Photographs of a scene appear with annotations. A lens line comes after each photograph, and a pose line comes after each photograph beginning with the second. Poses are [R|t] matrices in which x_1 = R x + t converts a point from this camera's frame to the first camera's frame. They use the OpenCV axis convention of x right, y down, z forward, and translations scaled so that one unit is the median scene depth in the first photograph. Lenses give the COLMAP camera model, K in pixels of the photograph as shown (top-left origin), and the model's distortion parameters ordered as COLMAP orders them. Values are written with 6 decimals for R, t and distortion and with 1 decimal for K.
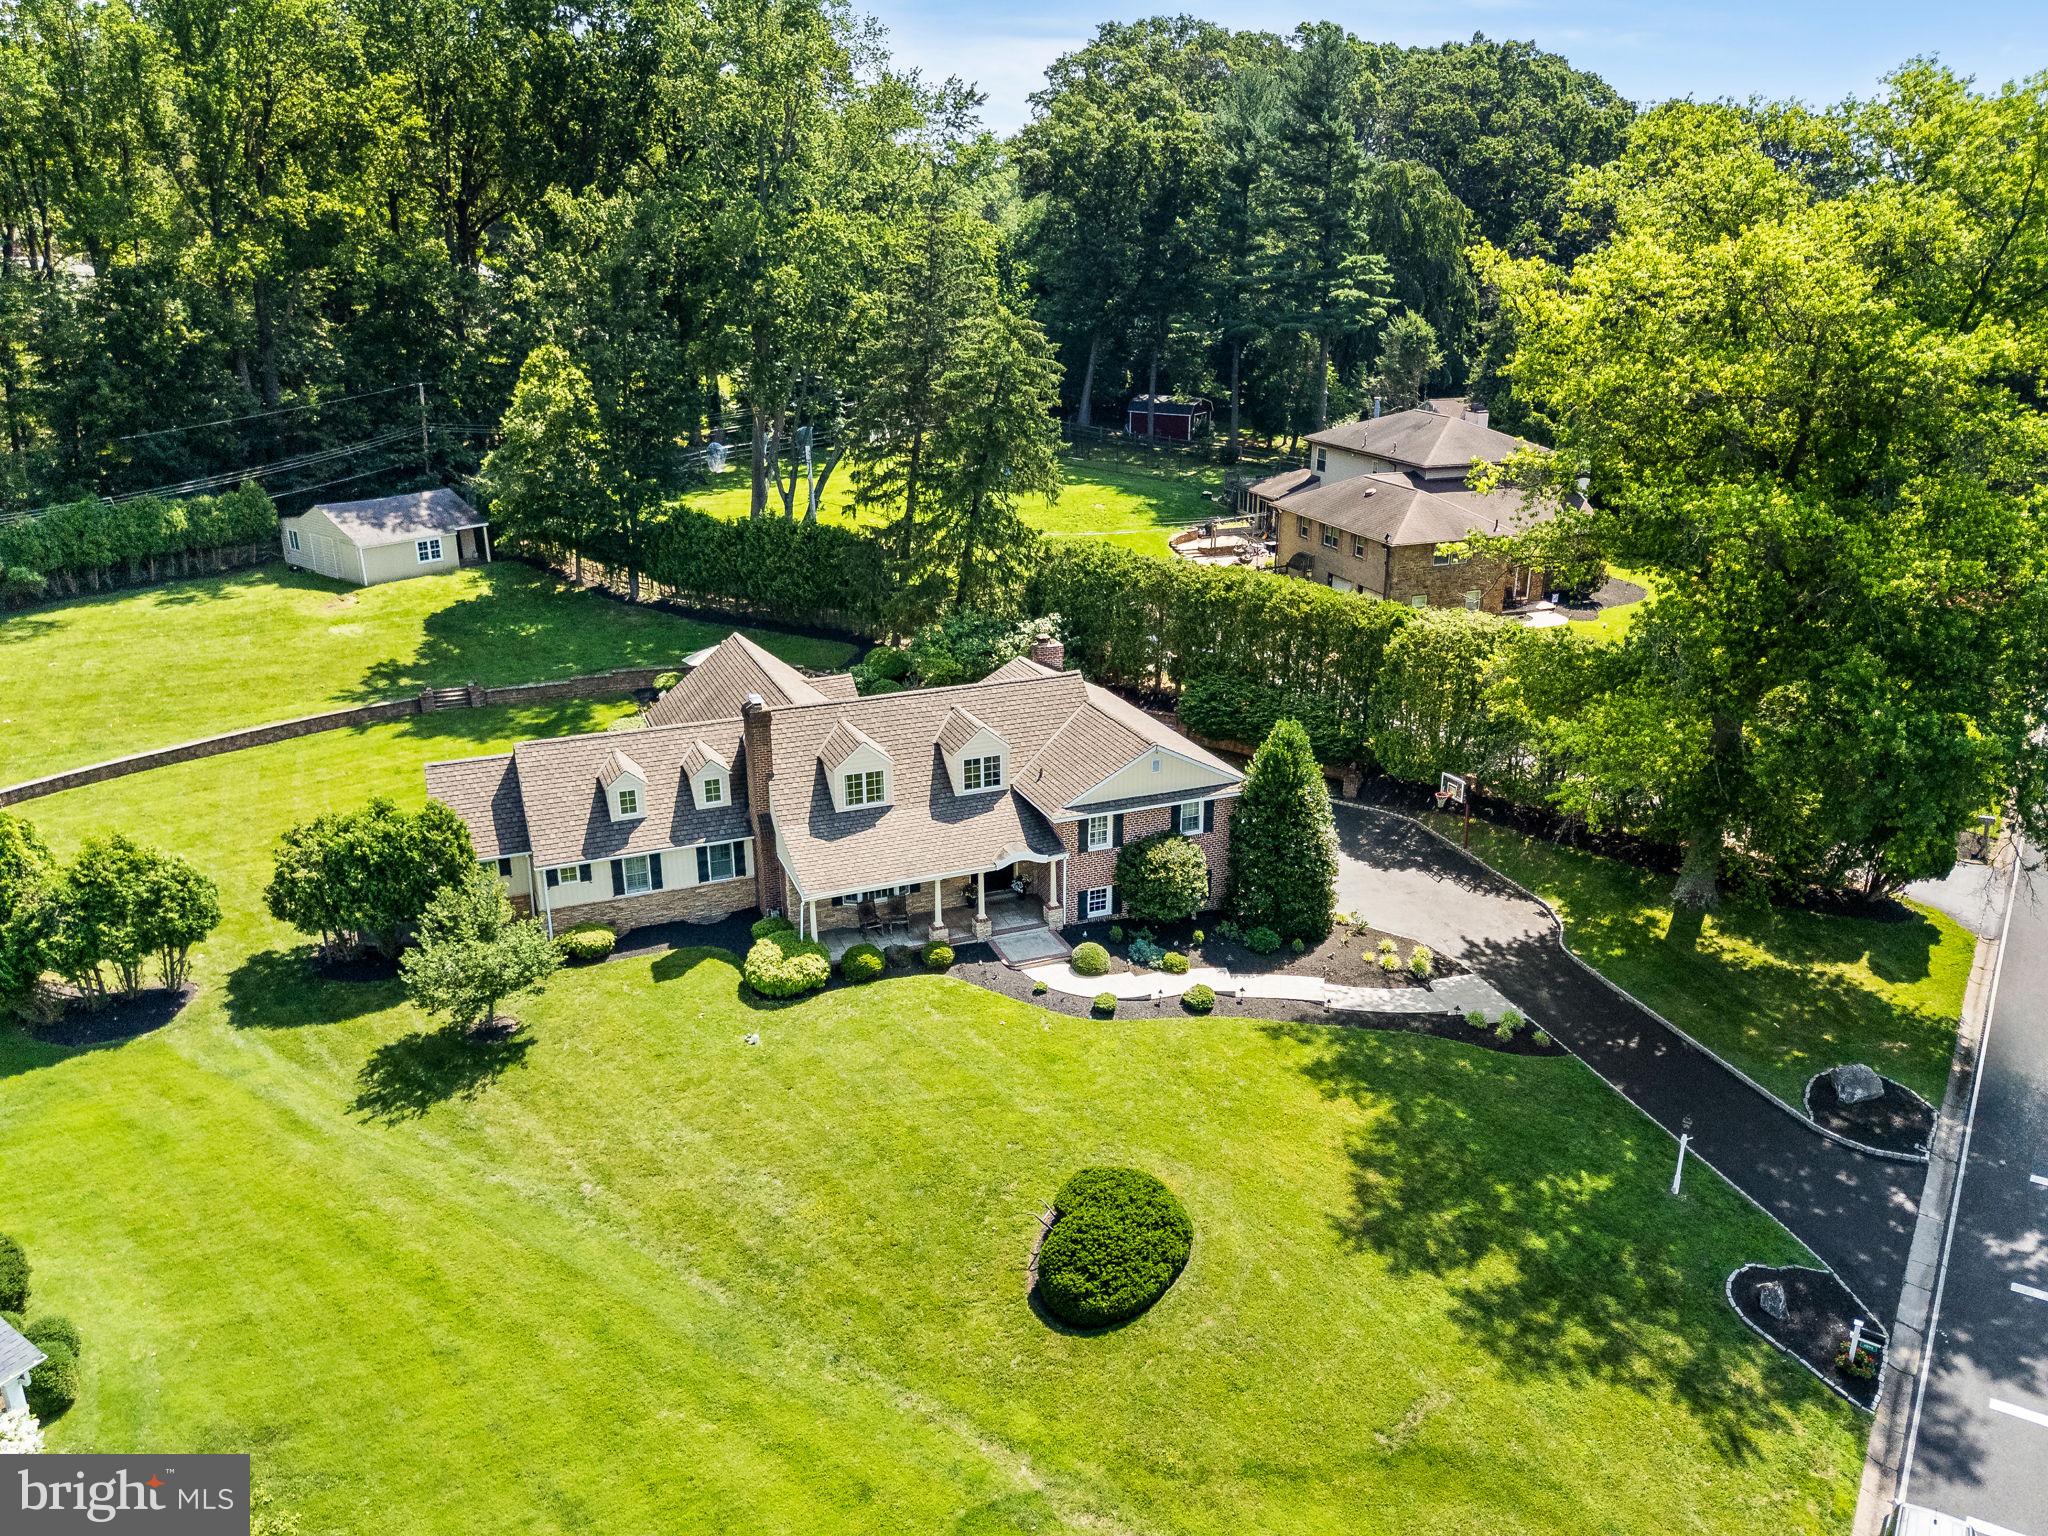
lens RADIAL K [[1498.7, 0, 1017.8], [0, 1498.7, 757.6], [0, 0, 1]] dist [0.053958, -0.002722]
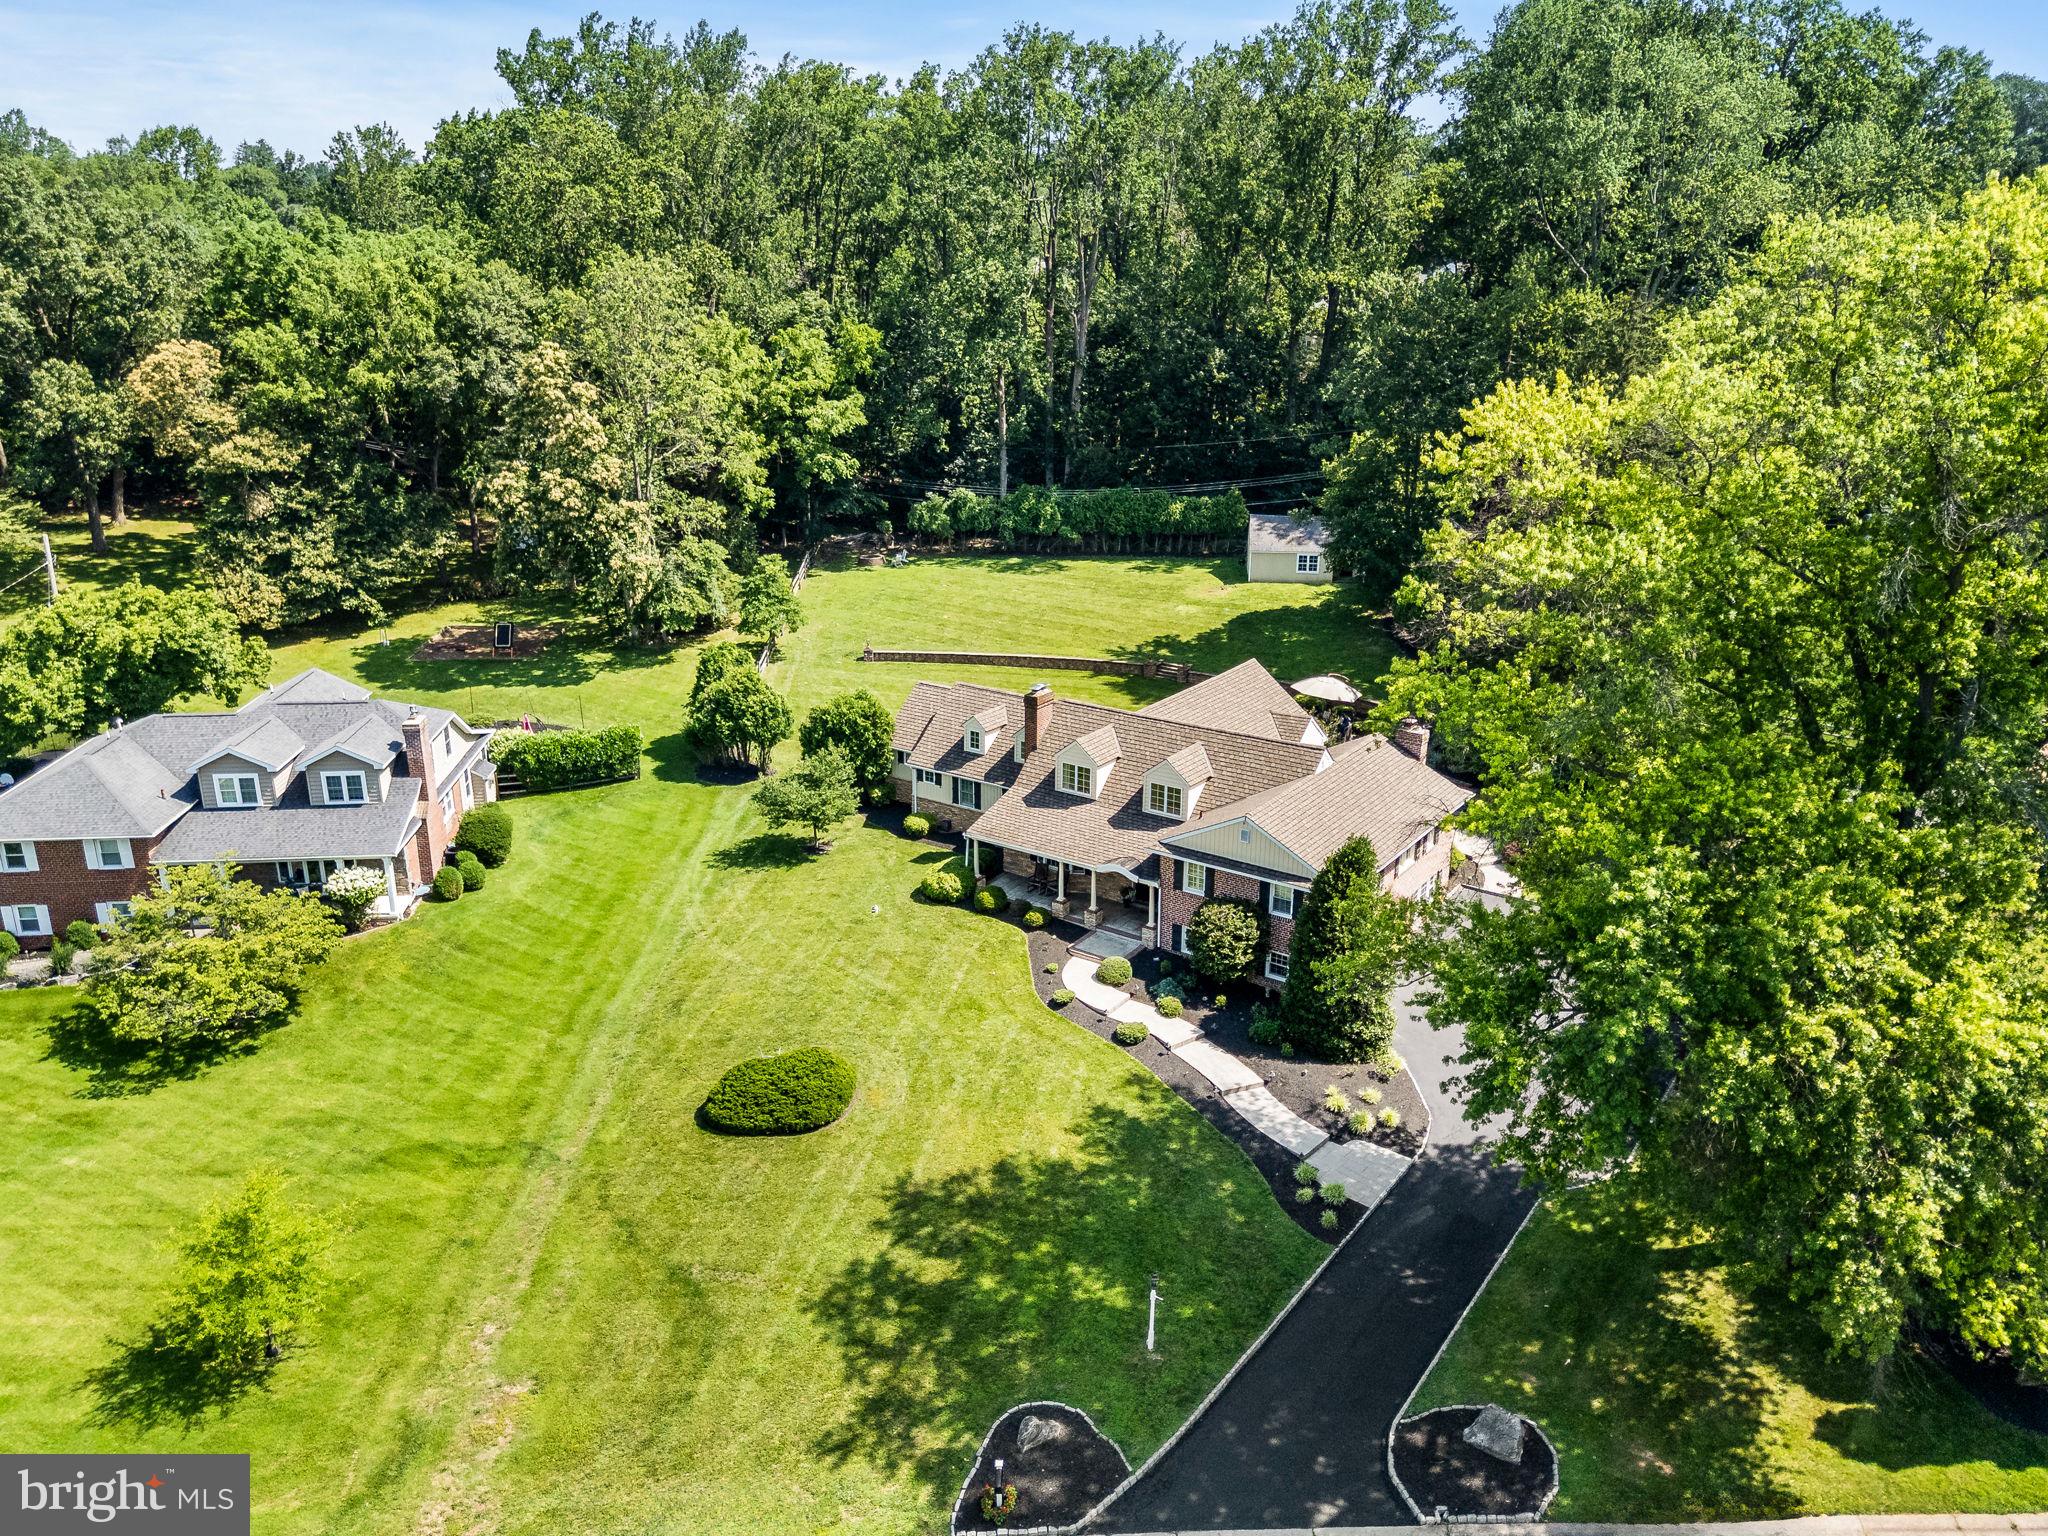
lens RADIAL K [[1498.7, 0, 1029.7], [0, 1498.7, 776.6], [0, 0, 1]] dist [0.053958, -0.002722]
pose [[0.550695, 0.277341, -0.787284, 0.834482], [-0.282199, 0.949510, 0.137094, -0.137018], [0.785556, 0.146674, 0.601156, 0.240258]]
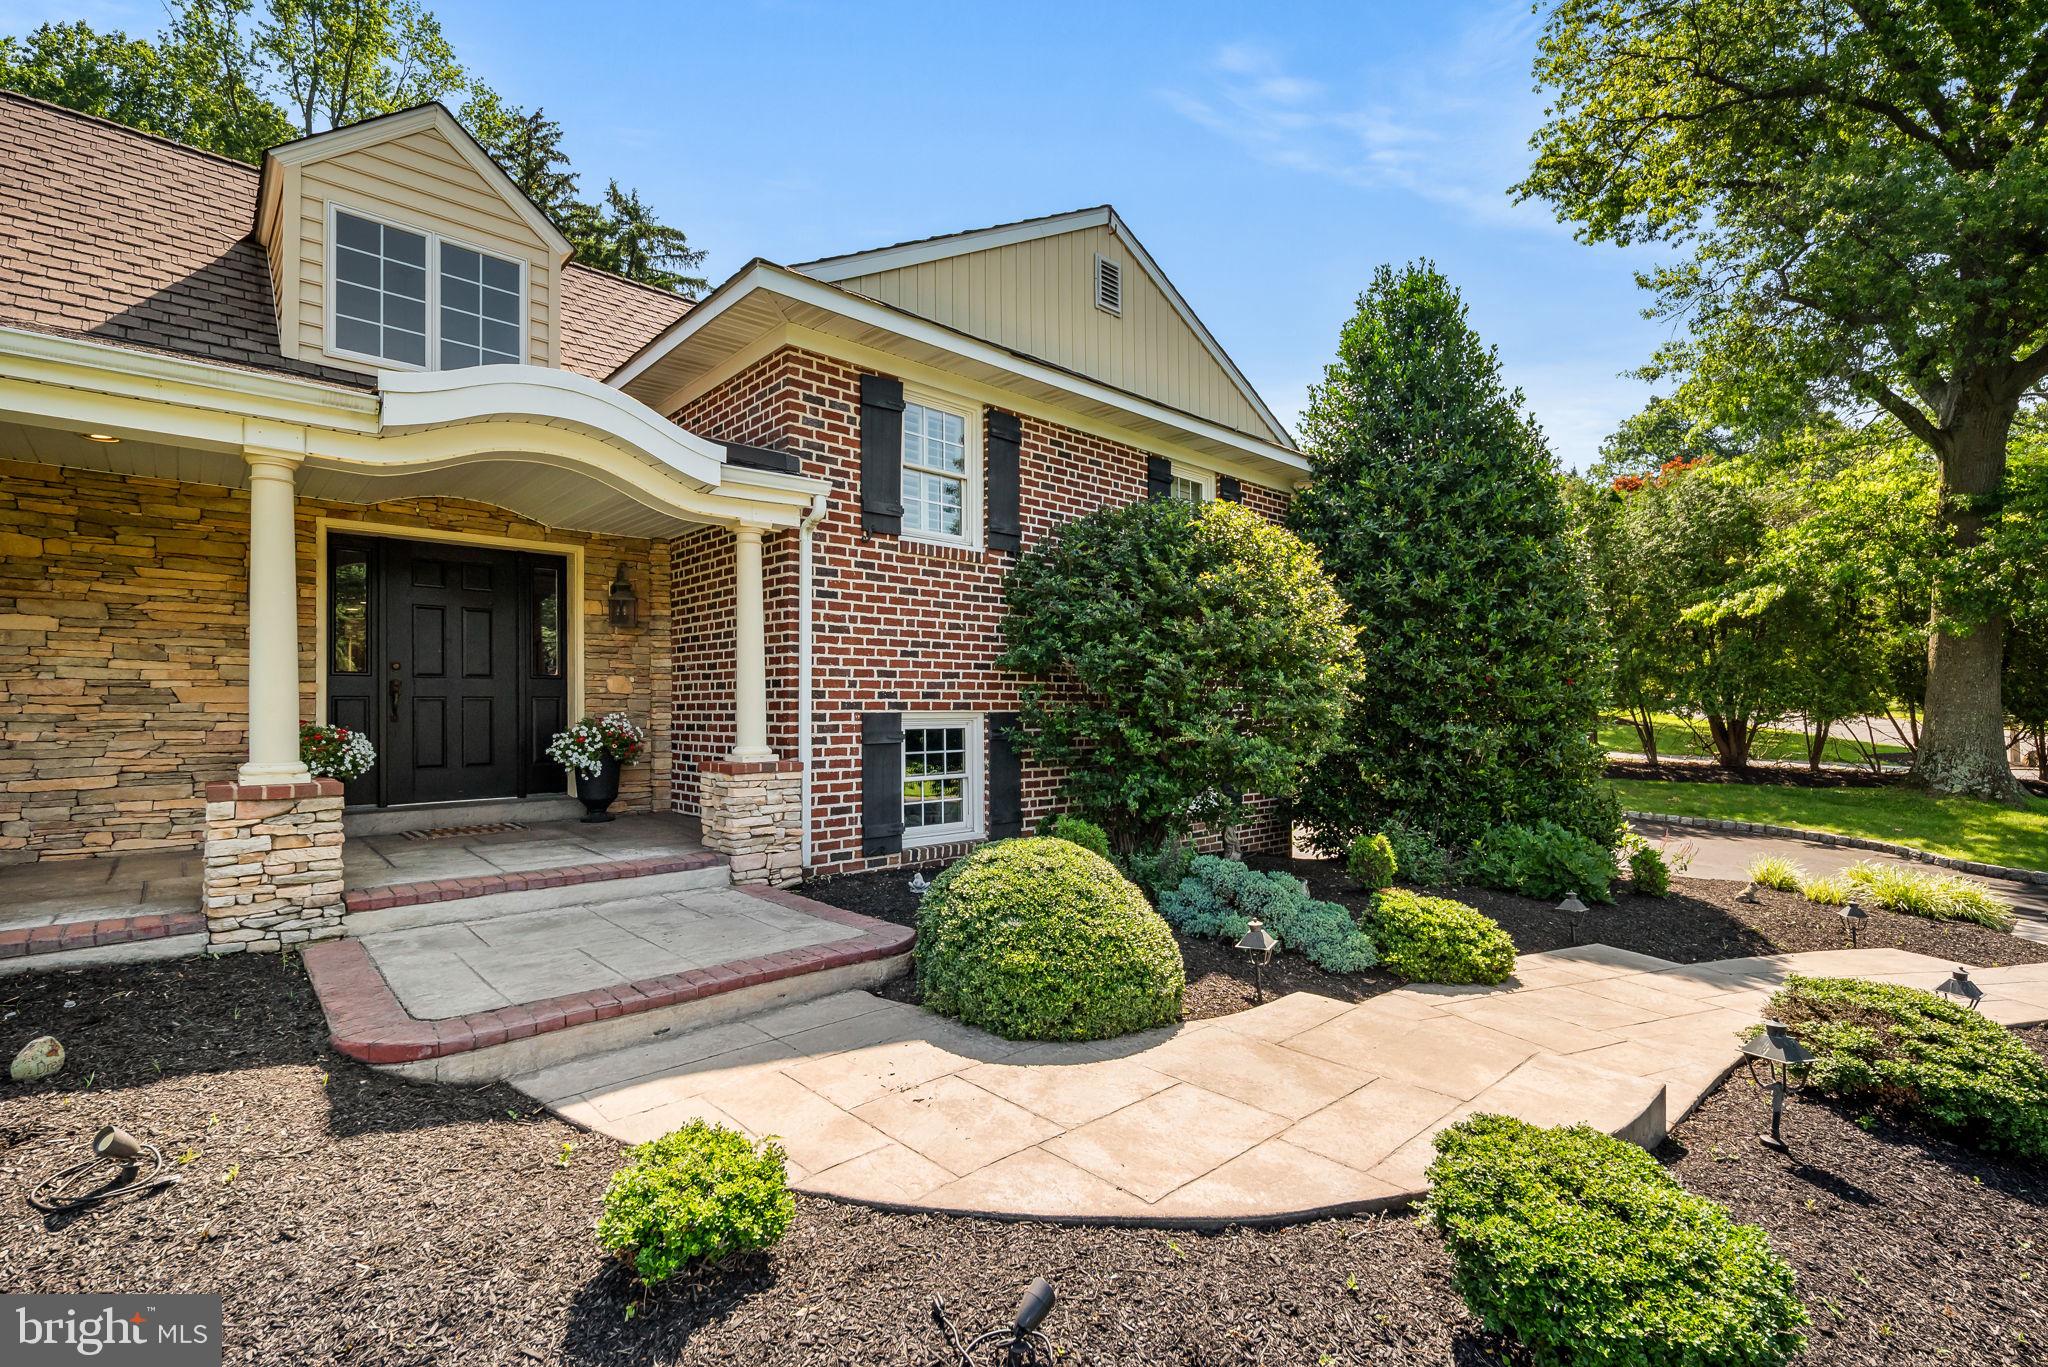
lens RADIAL K [[901.8, 0, 1008.7], [0, 901.8, 710.7], [0, 0, 1]] dist [0.003700, -0.001615]
pose [[0.935596, 0.005702, 0.353027, 0.013250], [0.111002, 0.944420, -0.309434, 0.134968], [-0.335170, 0.328692, 0.882962, 0.884049]]
